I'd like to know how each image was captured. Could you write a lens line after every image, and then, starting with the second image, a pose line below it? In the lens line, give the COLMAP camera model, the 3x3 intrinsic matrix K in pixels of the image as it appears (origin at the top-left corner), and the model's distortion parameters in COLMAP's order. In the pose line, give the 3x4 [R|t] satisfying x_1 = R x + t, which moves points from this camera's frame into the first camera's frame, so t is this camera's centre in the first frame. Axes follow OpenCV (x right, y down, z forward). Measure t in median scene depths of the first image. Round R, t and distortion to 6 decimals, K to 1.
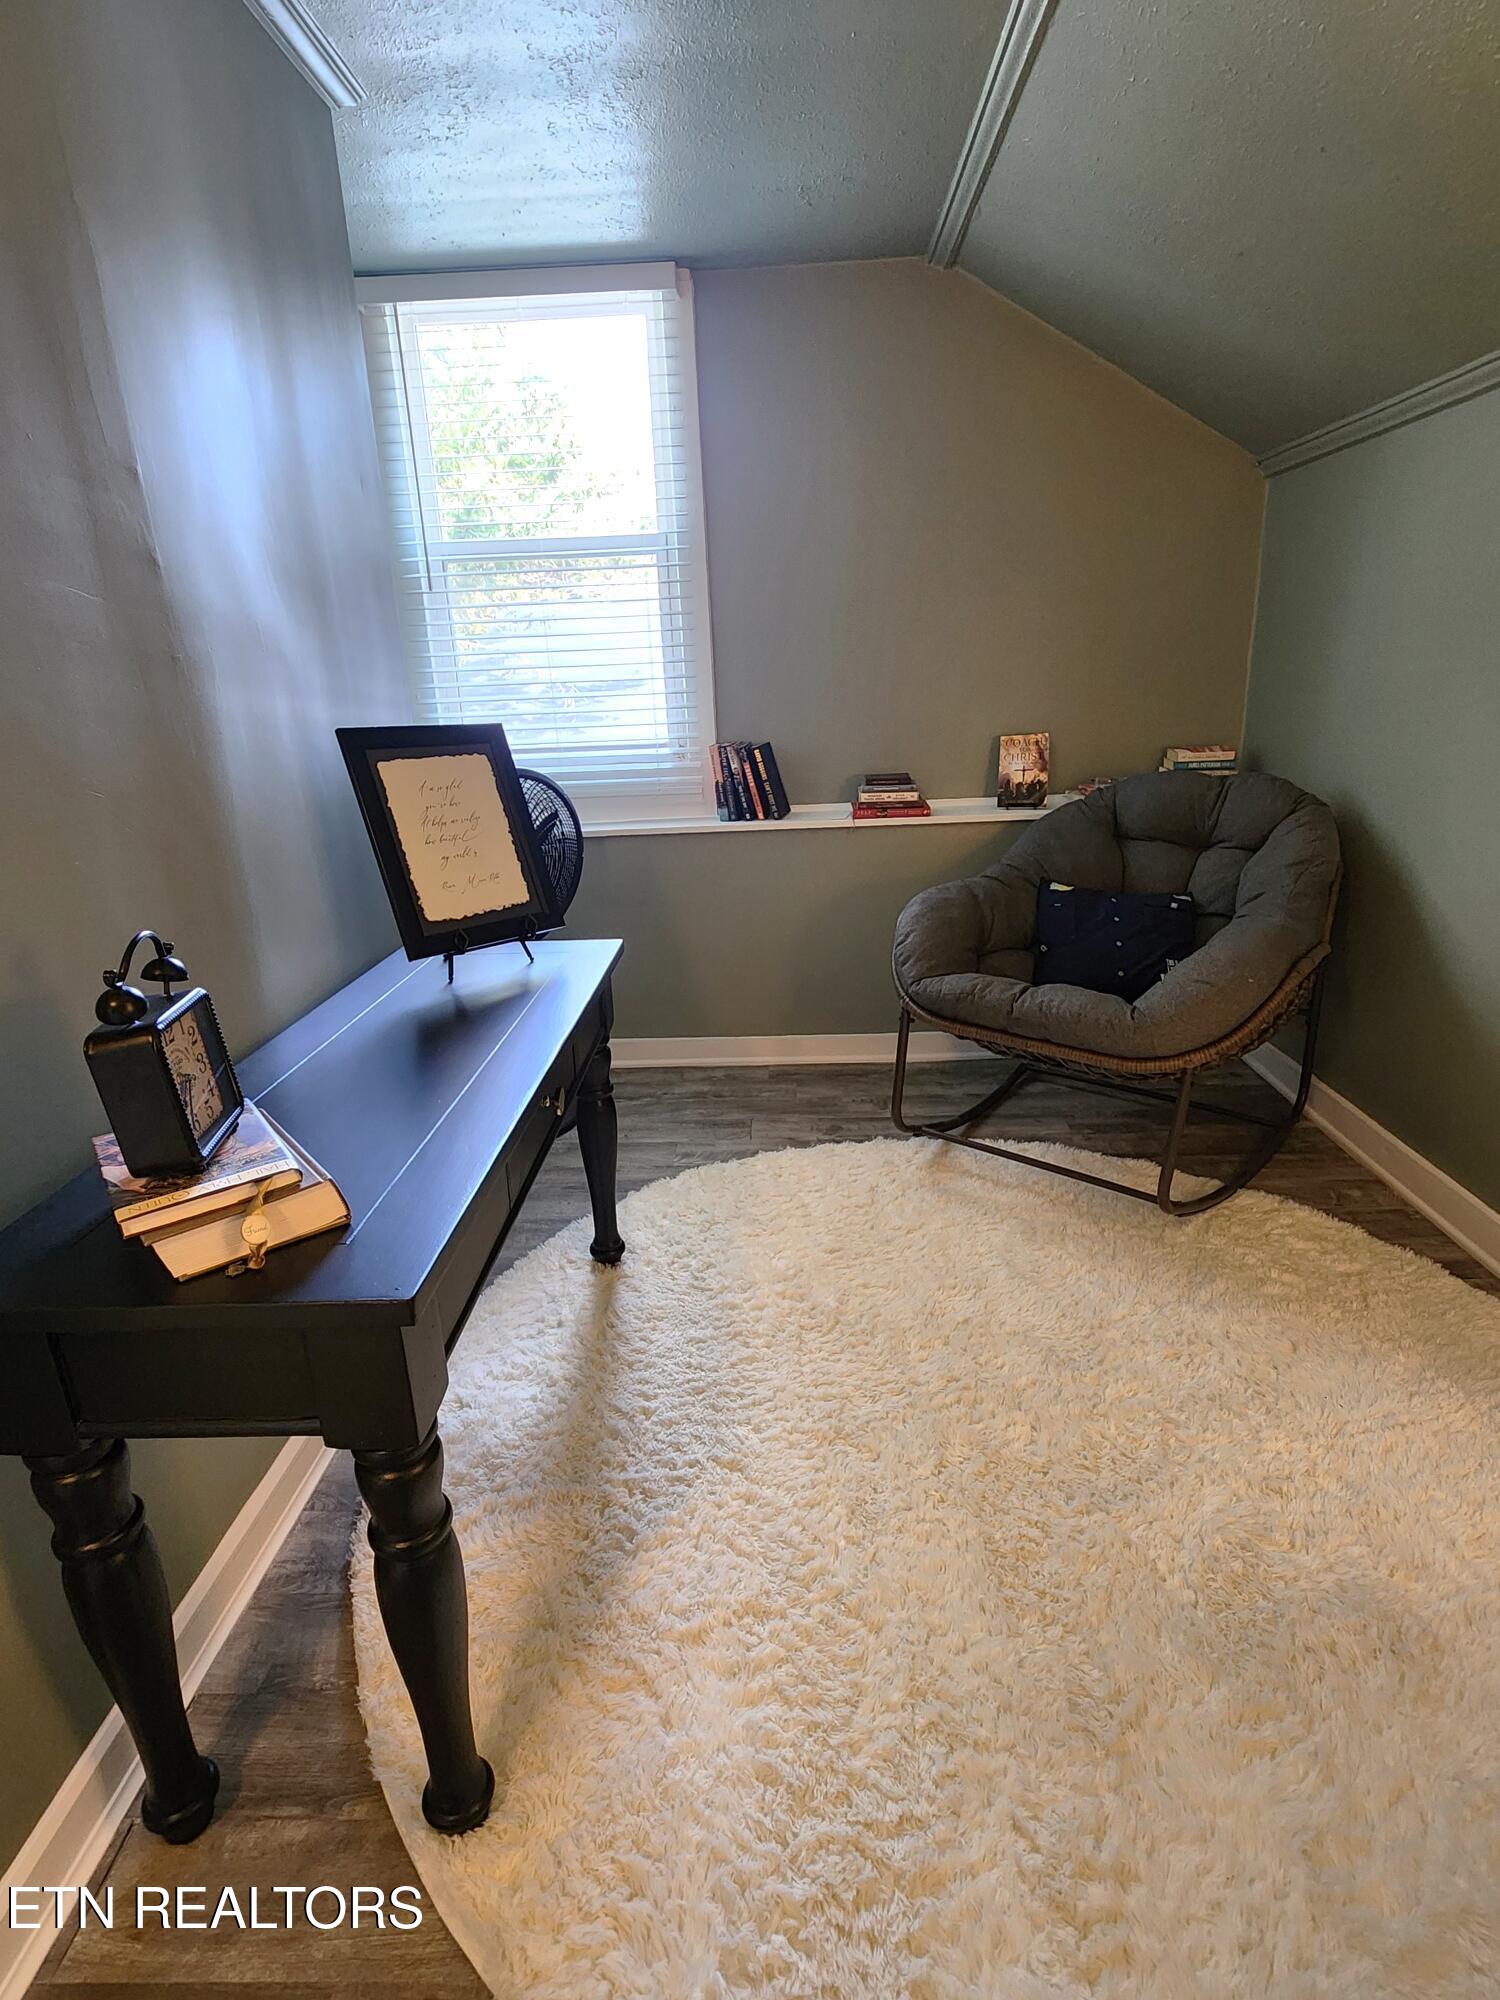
lens RADIAL K [[903.6, 0, 750.0], [0, 903.6, 1000.0], [0, 0, 1]] dist [-0.001356, -0.000219]
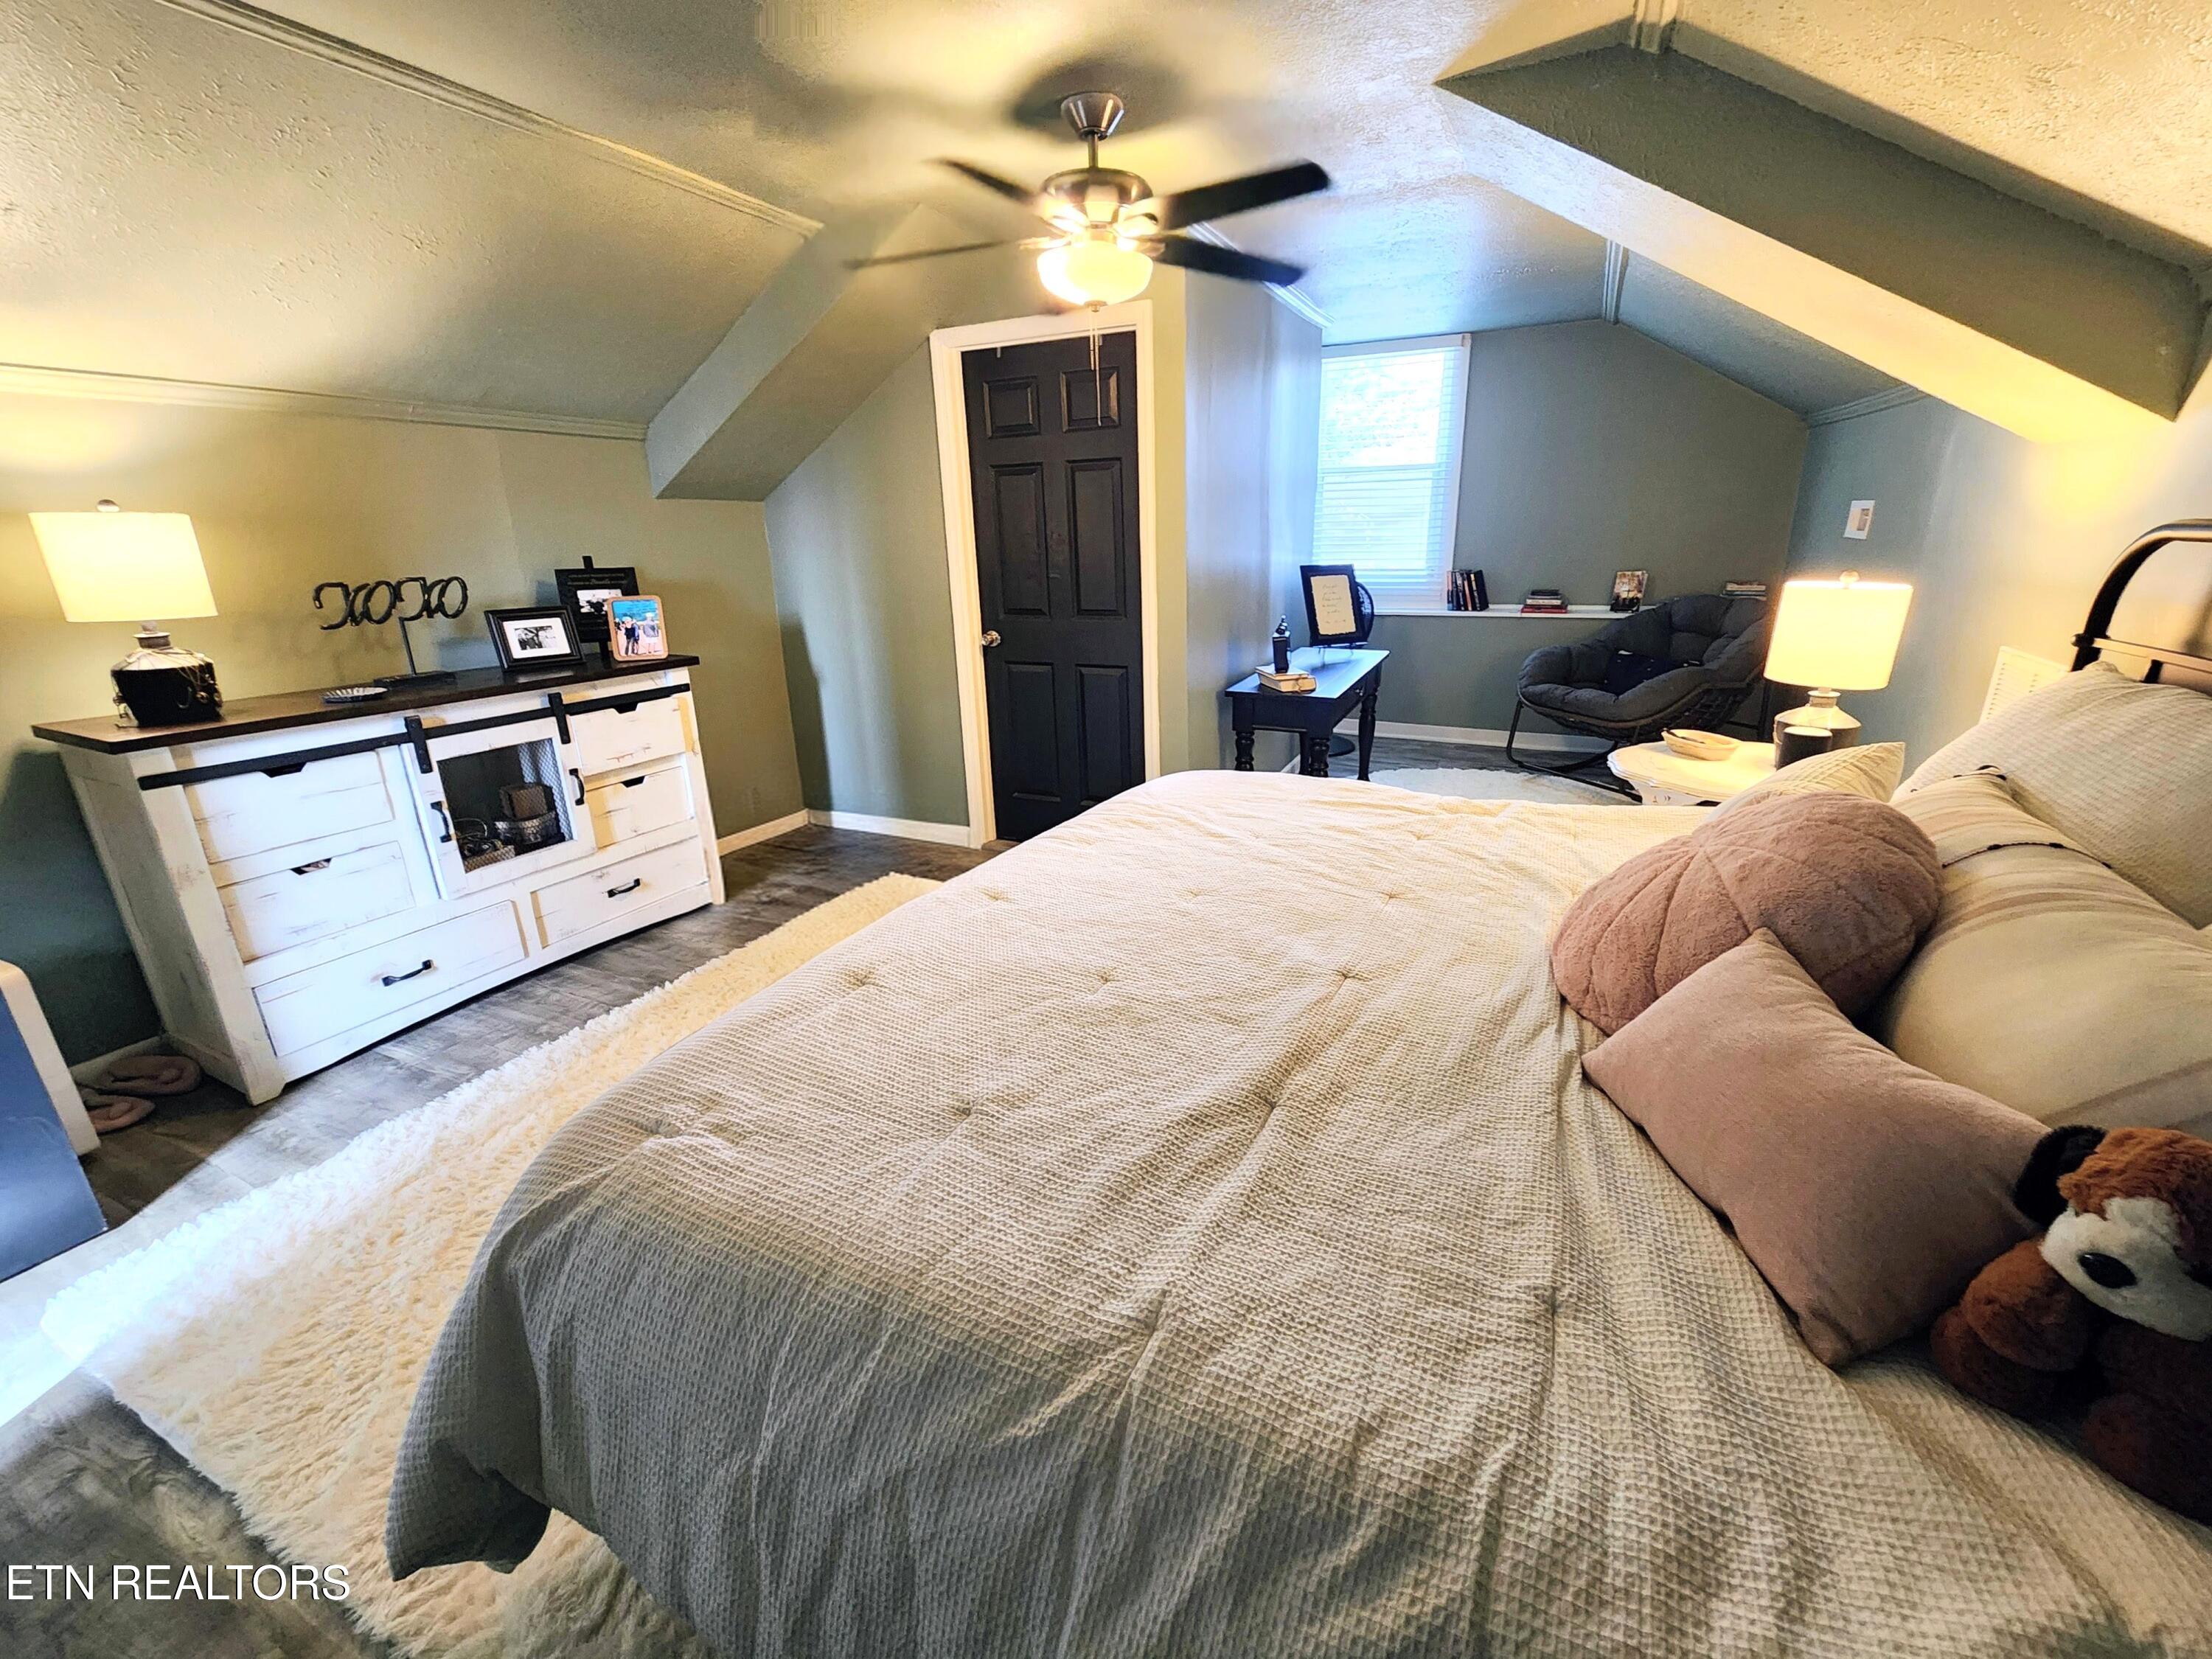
lens RADIAL K [[939.4, 0, 1106.0], [0, 939.4, 829.5], [0, 0, 1]] dist [0.000550, 0.000201]
pose [[0.908256, 0.144112, -0.392814, 0.172476], [-0.137059, 0.989489, 0.046110, 0.292449], [0.395330, 0.011960, 0.918461, -1.208534]]
